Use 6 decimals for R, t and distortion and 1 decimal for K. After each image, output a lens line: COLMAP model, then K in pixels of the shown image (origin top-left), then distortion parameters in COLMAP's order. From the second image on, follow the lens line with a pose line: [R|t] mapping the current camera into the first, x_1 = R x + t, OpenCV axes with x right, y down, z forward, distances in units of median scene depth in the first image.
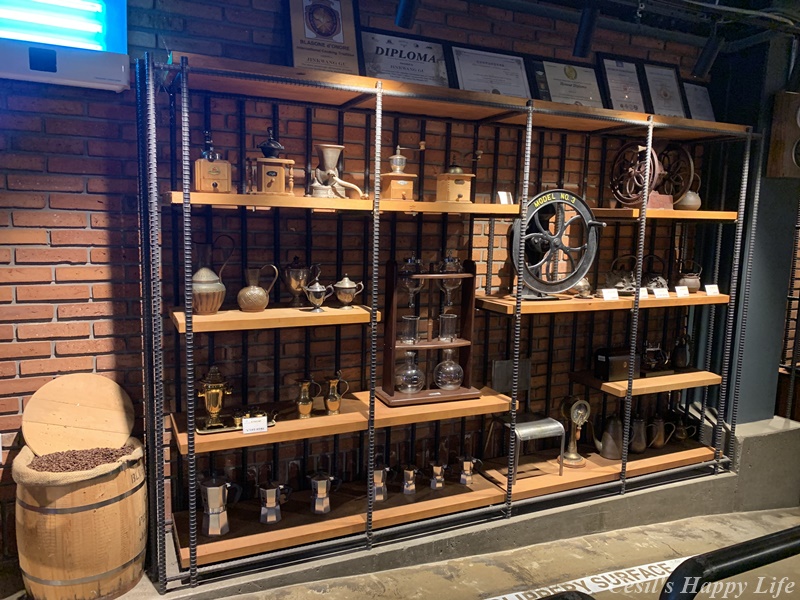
lens RADIAL K [[624.7, 0, 400.0], [0, 624.7, 300.0], [0, 0, 1]] dist [0.065038, -0.111295]
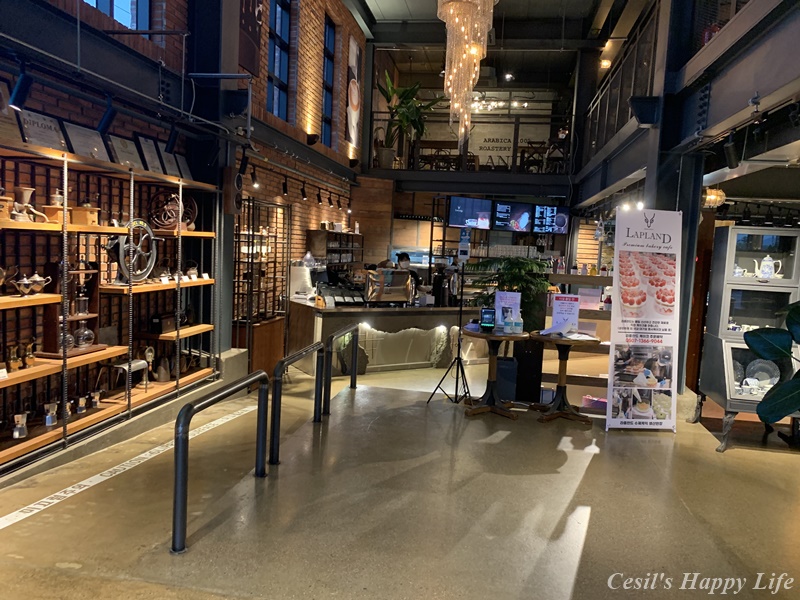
lens RADIAL K [[610.2, 0, 400.0], [0, 610.2, 300.0], [0, 0, 1]] dist [0.004638, 0.001962]
pose [[0.570348, -0.073081, 0.818146, -0.681028], [0.076177, 0.996448, 0.035903, 0.033794], [-0.817863, 0.041847, 0.573889, -0.480804]]
